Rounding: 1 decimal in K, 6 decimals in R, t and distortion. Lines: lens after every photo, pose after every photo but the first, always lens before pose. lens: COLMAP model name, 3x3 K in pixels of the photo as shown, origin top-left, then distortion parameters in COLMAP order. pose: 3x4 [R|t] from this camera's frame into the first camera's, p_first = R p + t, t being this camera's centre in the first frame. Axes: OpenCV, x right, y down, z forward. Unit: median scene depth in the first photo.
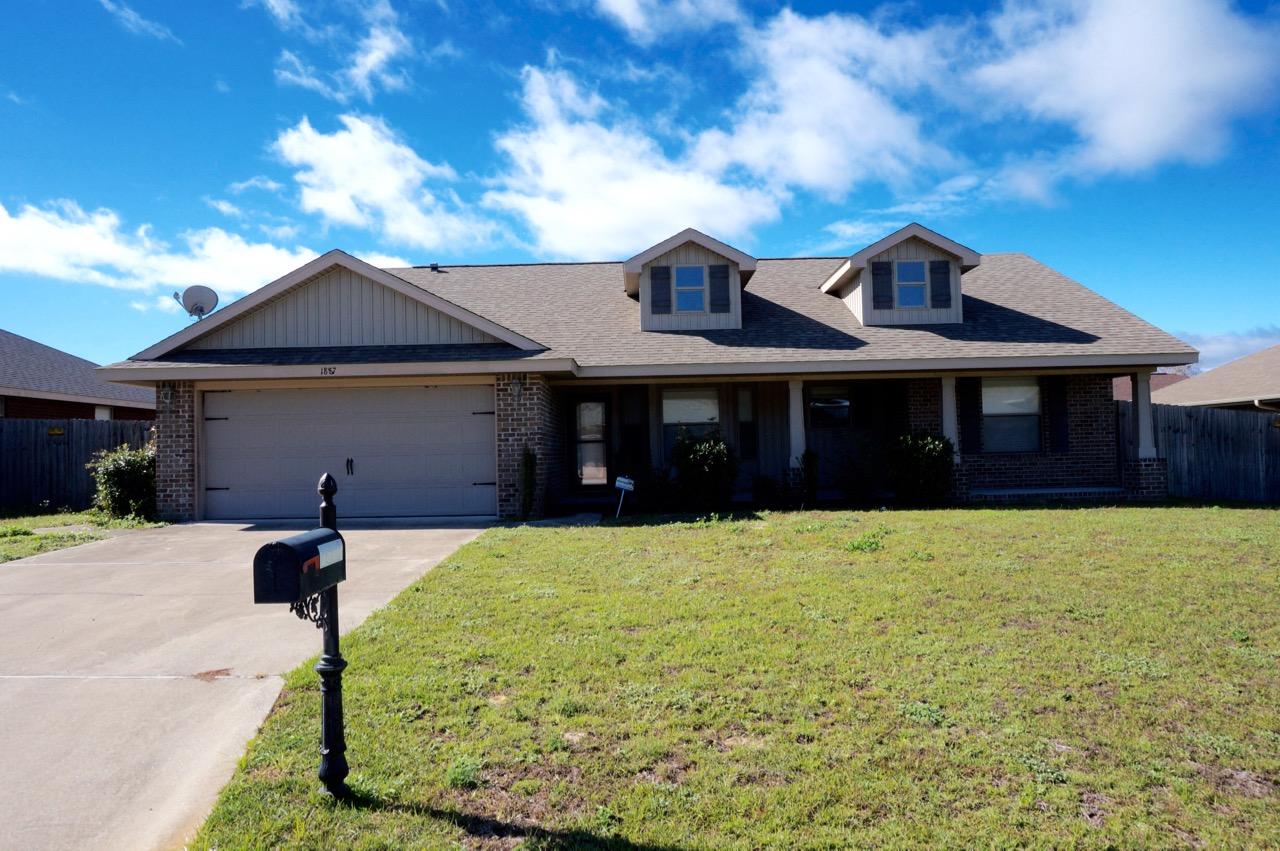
lens RADIAL K [[837.9, 0, 633.5], [0, 837.9, 454.6], [0, 0, 1]] dist [-0.014832, -0.000800]
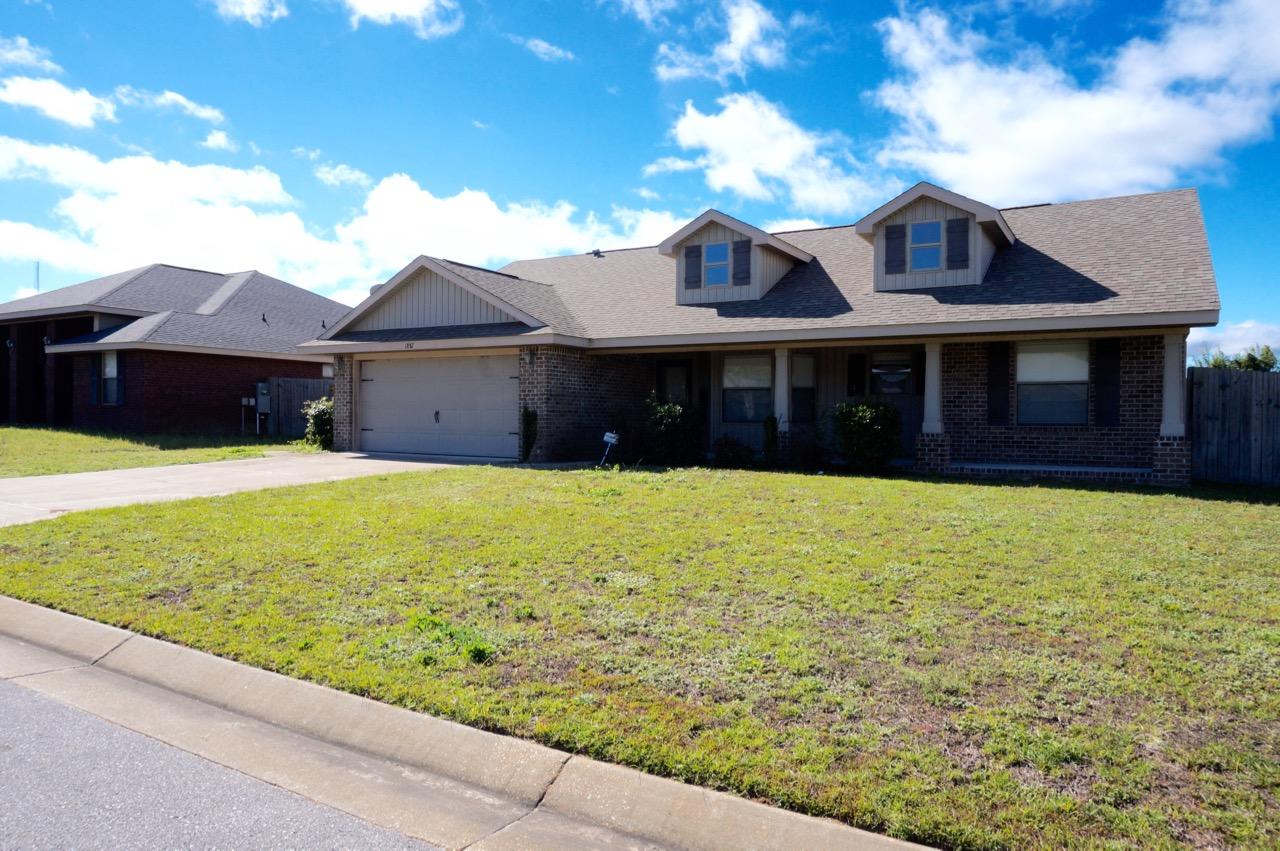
lens RADIAL K [[857.0, 0, 640.0], [0, 857.0, 425.5], [0, 0, 1]] dist [-0.046622, 0.031636]
pose [[0.860273, 0.035346, -0.508607, 0.594115], [-0.029110, 0.999372, 0.020214, -0.008173], [0.509002, -0.002584, 0.860761, -0.011197]]
